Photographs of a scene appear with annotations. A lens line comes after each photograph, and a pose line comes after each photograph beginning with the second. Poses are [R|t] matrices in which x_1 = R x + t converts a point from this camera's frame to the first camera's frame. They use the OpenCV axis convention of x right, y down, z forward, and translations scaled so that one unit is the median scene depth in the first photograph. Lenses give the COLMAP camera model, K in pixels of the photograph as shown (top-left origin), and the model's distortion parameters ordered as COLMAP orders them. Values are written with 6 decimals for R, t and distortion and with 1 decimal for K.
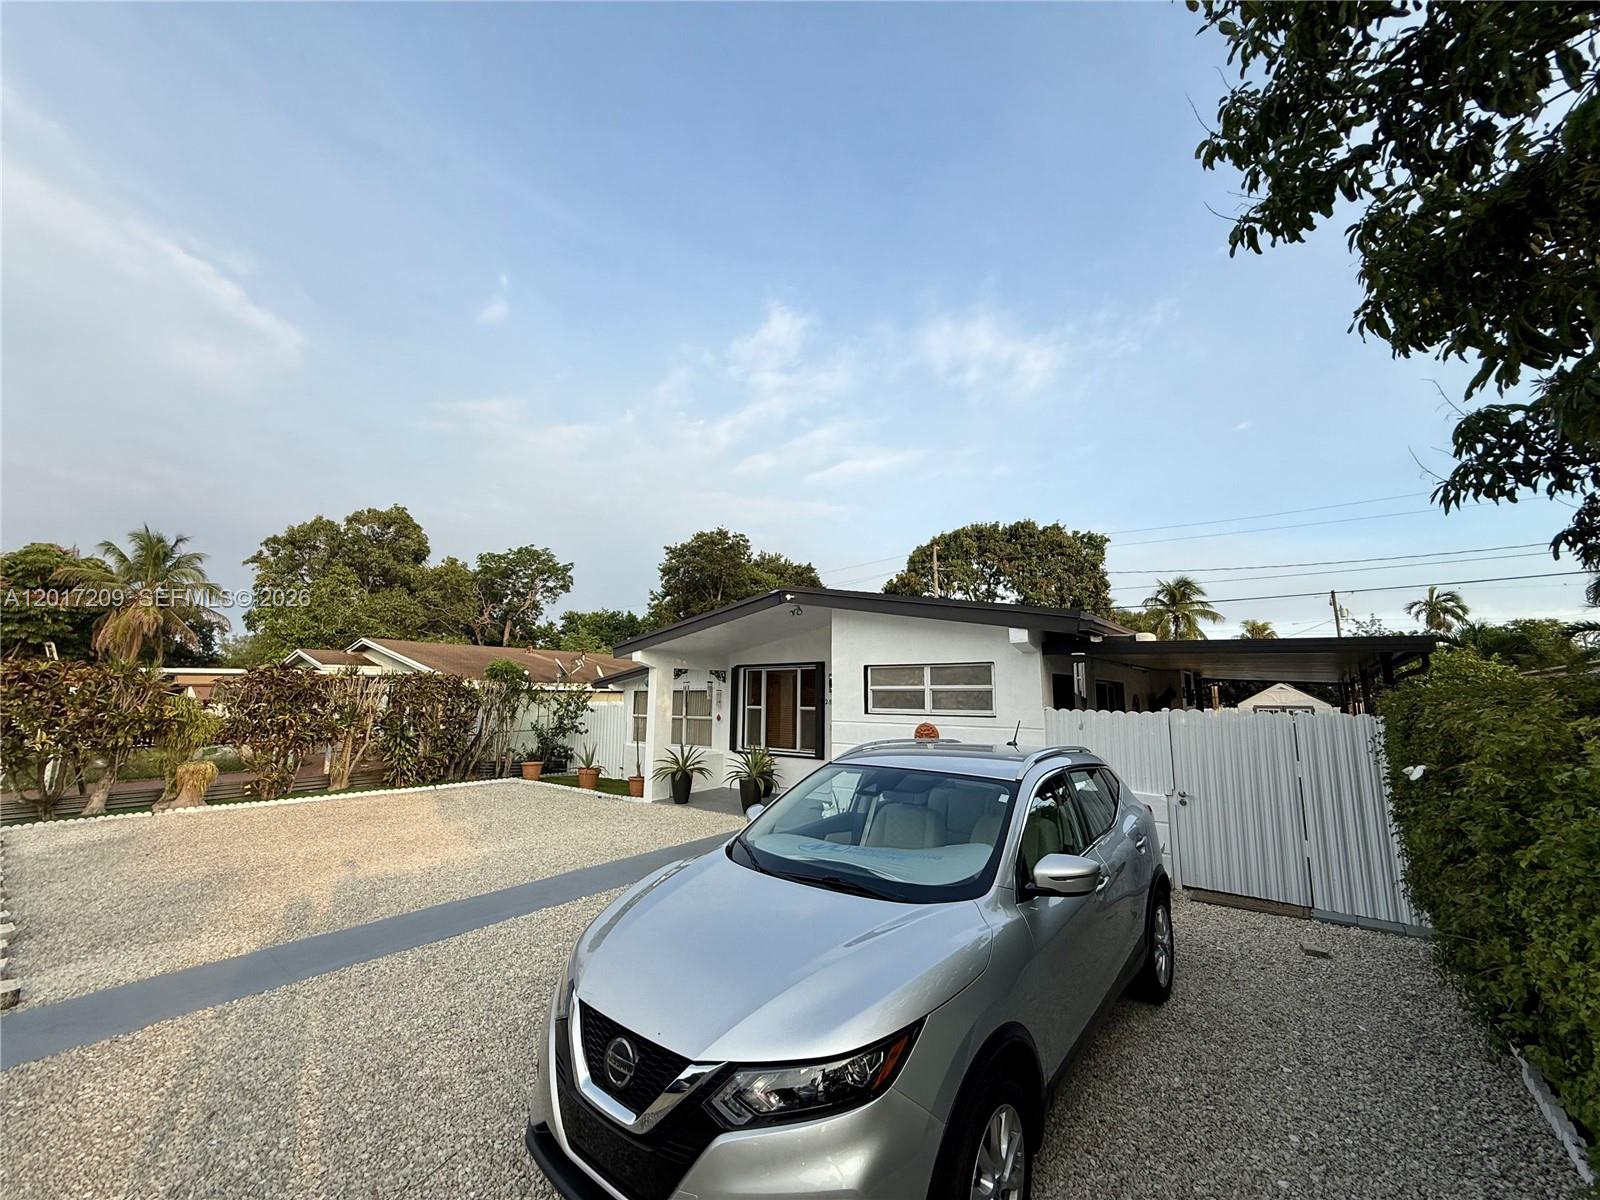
lens RADIAL K [[639.8, 0, 791.5], [0, 639.8, 606.2], [0, 0, 1]] dist [0.000406, 0.000090]
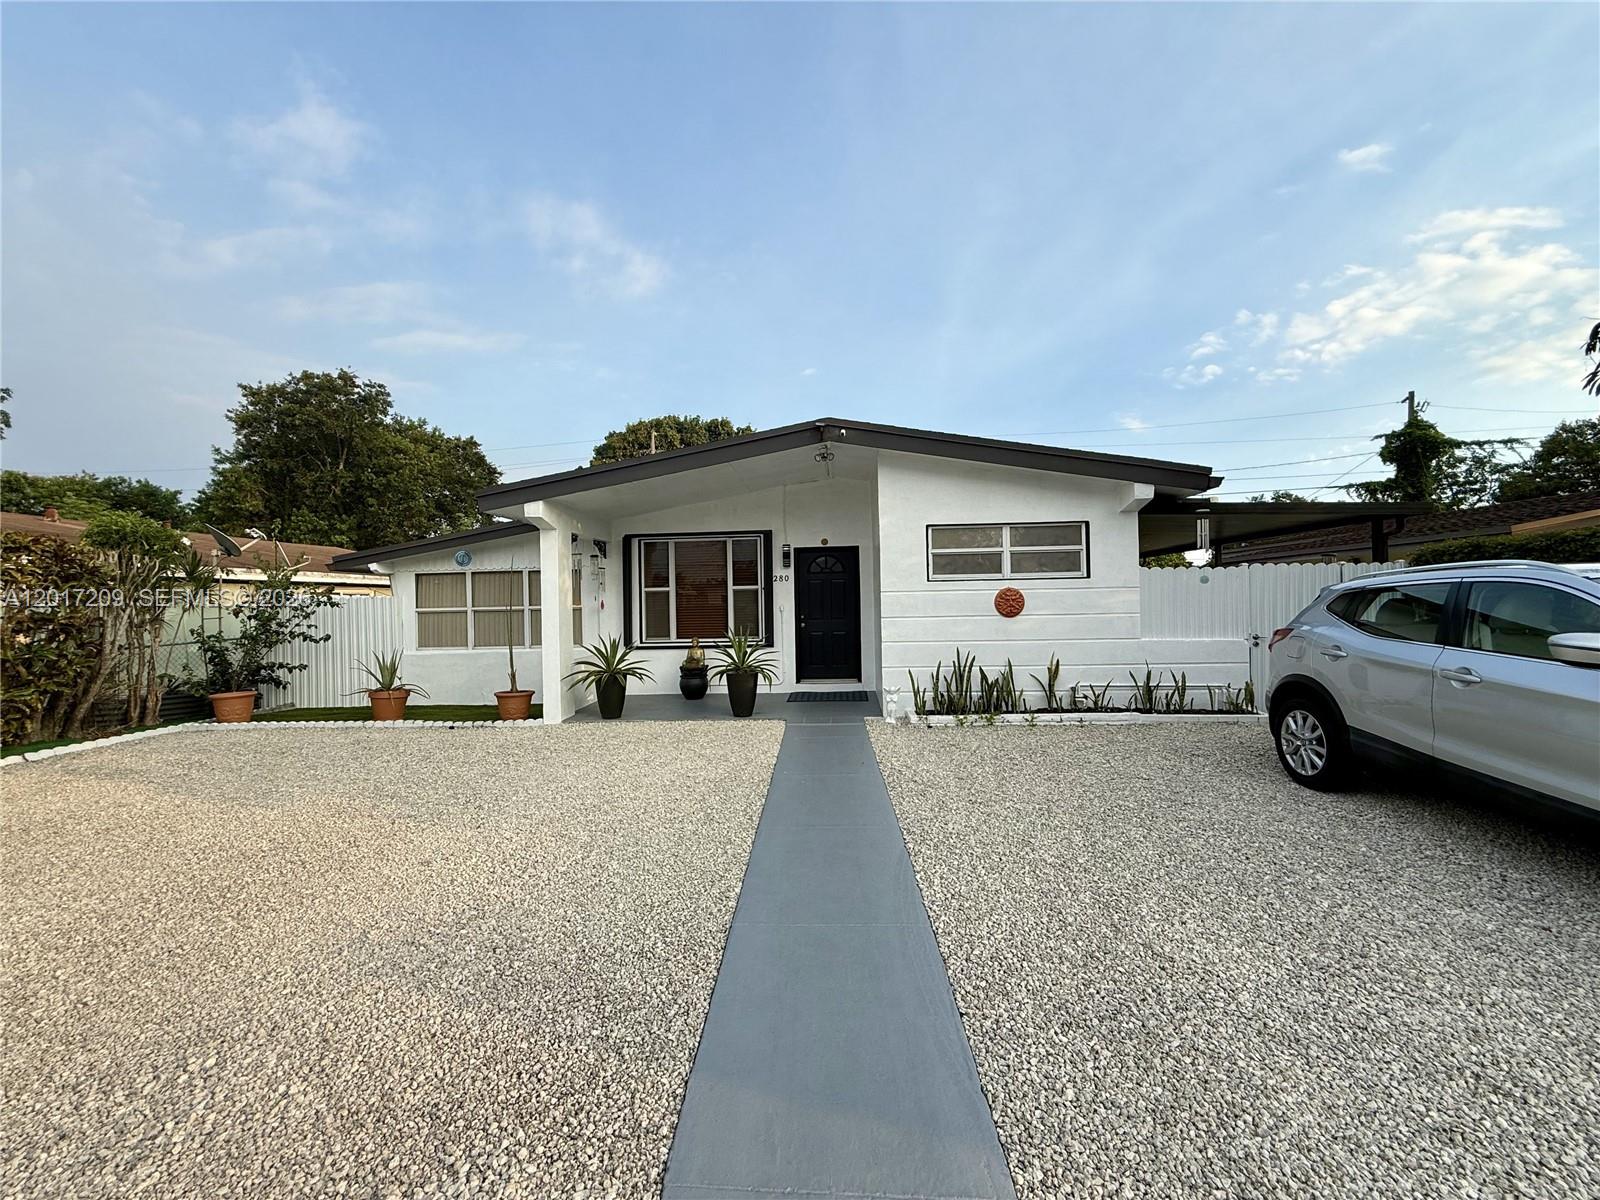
lens RADIAL K [[639.8, 0, 796.3], [0, 639.8, 595.9], [0, 0, 1]] dist [0.000406, 0.000090]
pose [[0.819310, -0.018275, 0.573060, -0.351392], [-0.055753, 0.992216, 0.111354, 0.069239], [-0.570634, -0.123183, 0.811913, 0.273234]]
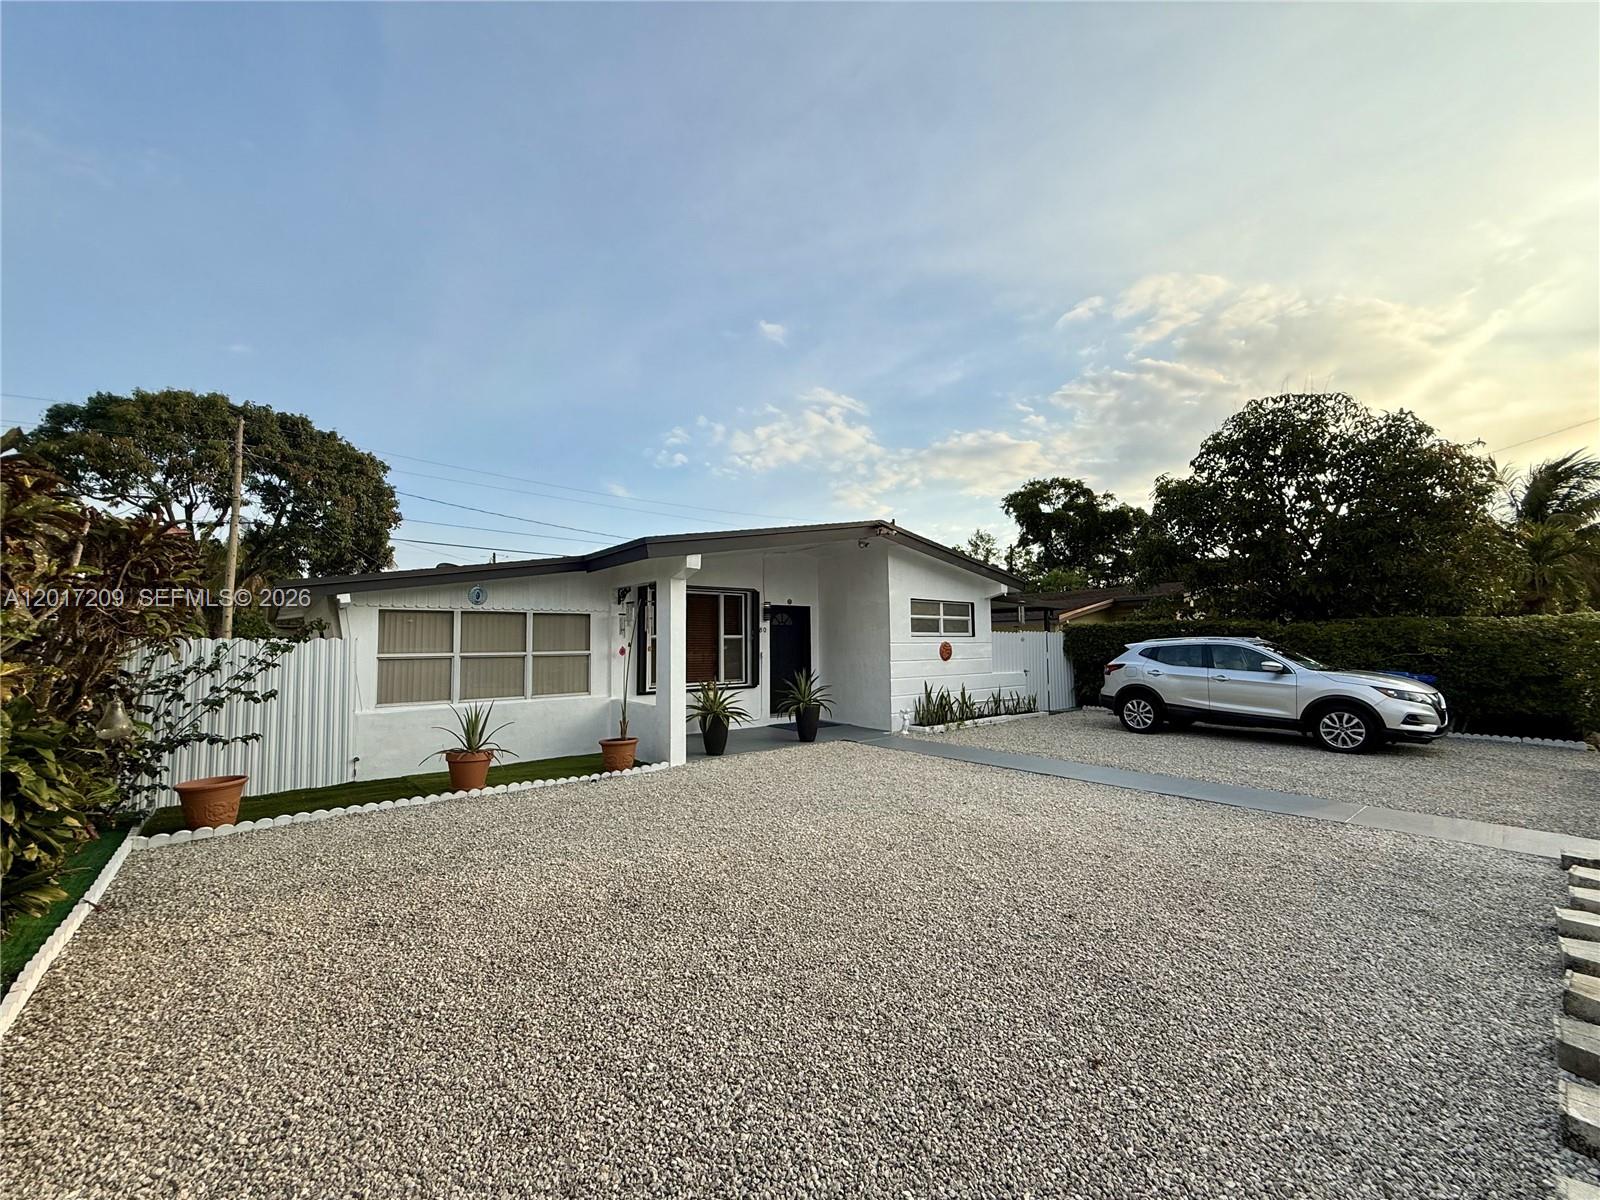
lens RADIAL K [[639.8, 0, 796.8], [0, 639.8, 590.7], [0, 0, 1]] dist [0.000406, 0.000090]
pose [[0.200075, 0.072686, 0.977081, -0.797223], [-0.129505, 0.990456, -0.047163, 0.113525], [-0.971184, -0.117101, 0.207579, 0.654980]]
